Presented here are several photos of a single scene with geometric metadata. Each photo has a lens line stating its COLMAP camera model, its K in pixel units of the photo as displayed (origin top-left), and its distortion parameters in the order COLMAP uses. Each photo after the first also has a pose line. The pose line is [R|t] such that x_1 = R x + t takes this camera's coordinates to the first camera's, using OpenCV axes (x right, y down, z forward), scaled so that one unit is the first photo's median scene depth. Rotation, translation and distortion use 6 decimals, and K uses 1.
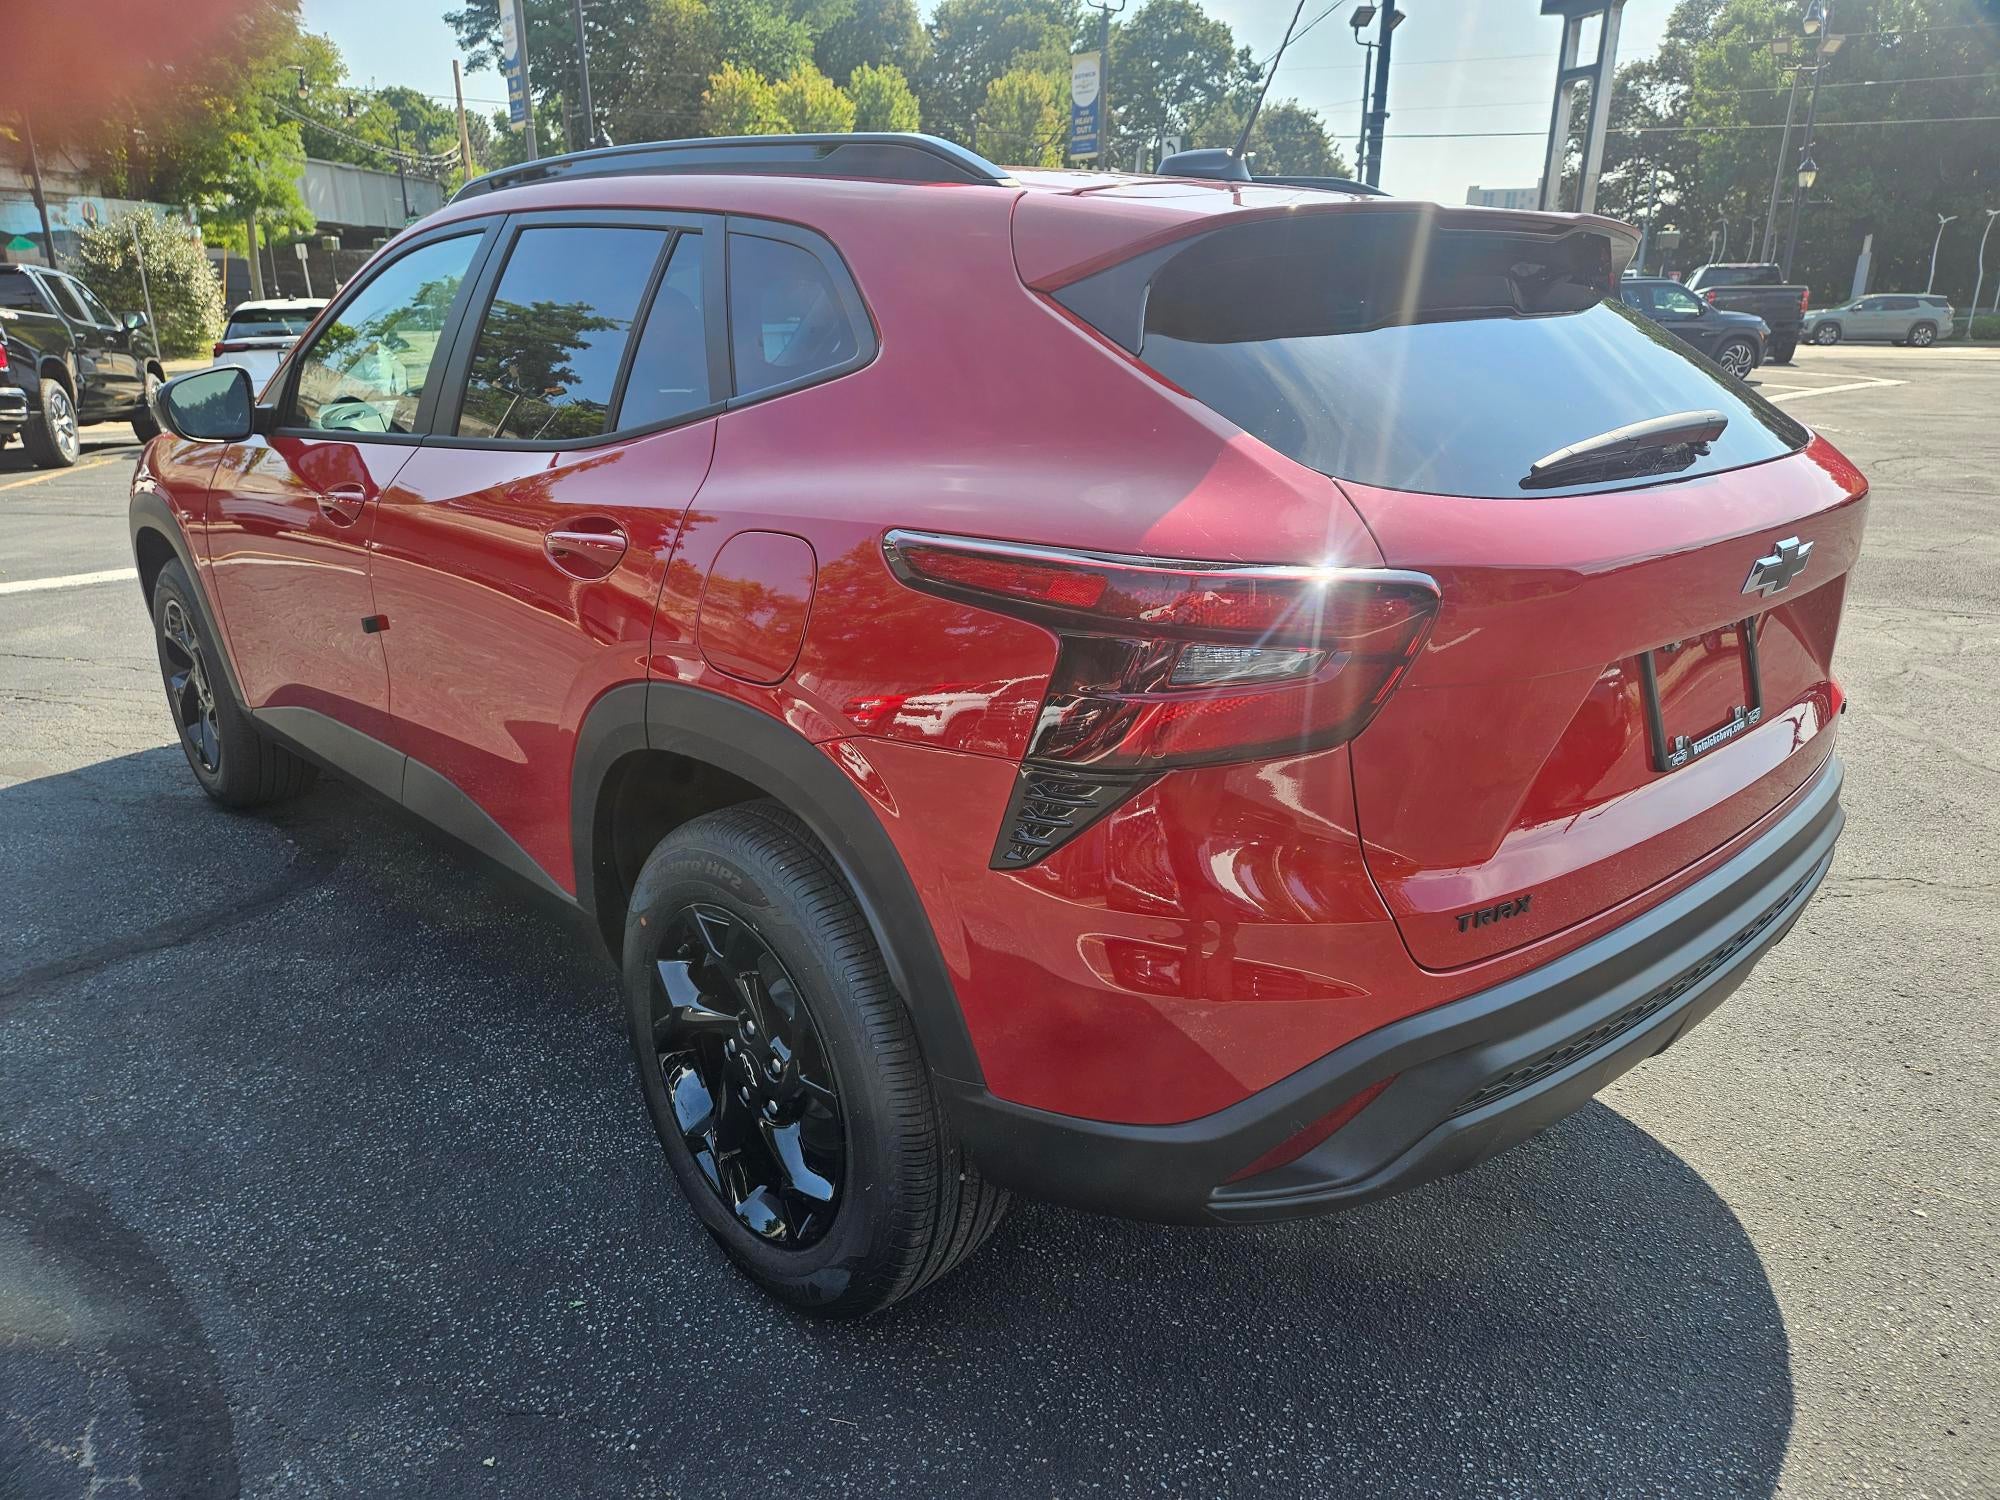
lens RADIAL K [[1346.1, 0, 1025.6], [0, 1346.1, 750.5], [0, 0, 1]] dist [0.006646, -0.000221]
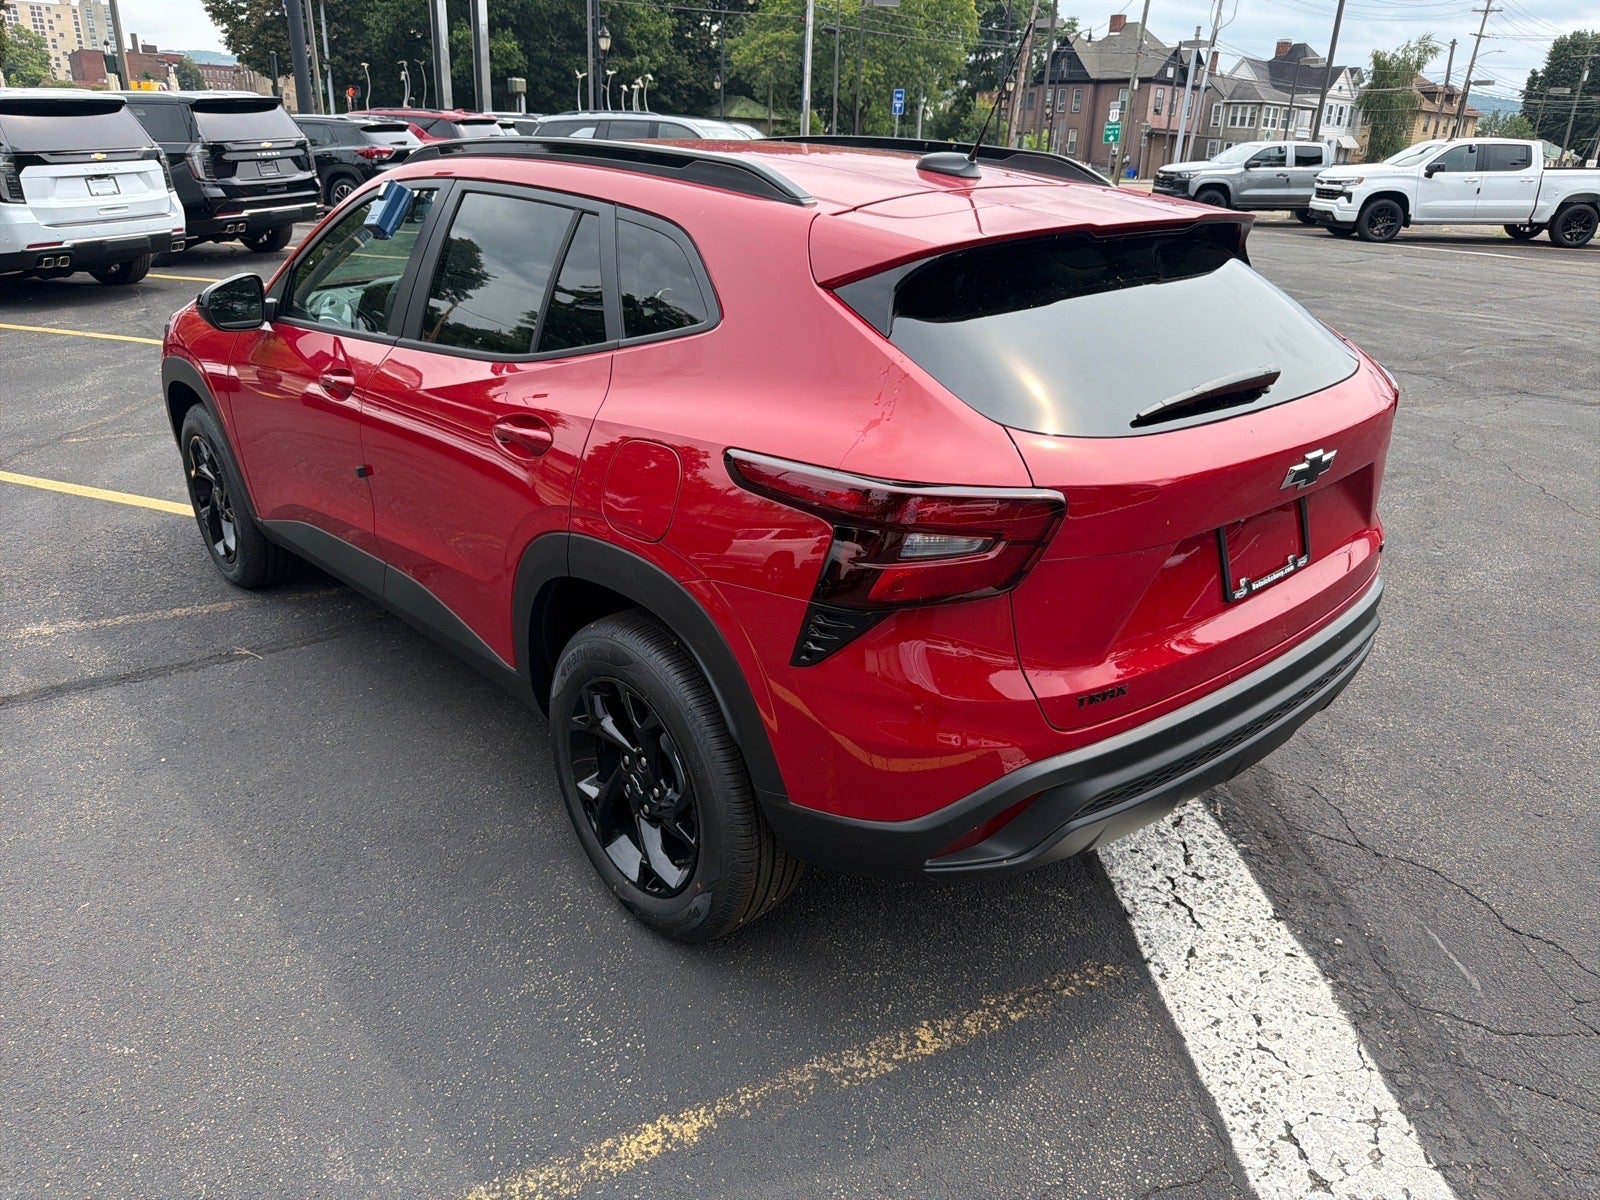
lens RADIAL K [[1172.2, 0, 800.0], [0, 1172.2, 600.0], [0, 0, 1]] dist [-0.002413, -0.001773]
pose [[0.999563, 0.009430, -0.028005, 0.018271], [-0.007206, 0.996892, 0.078455, -0.081274], [0.028658, -0.078219, 0.996524, -0.322796]]
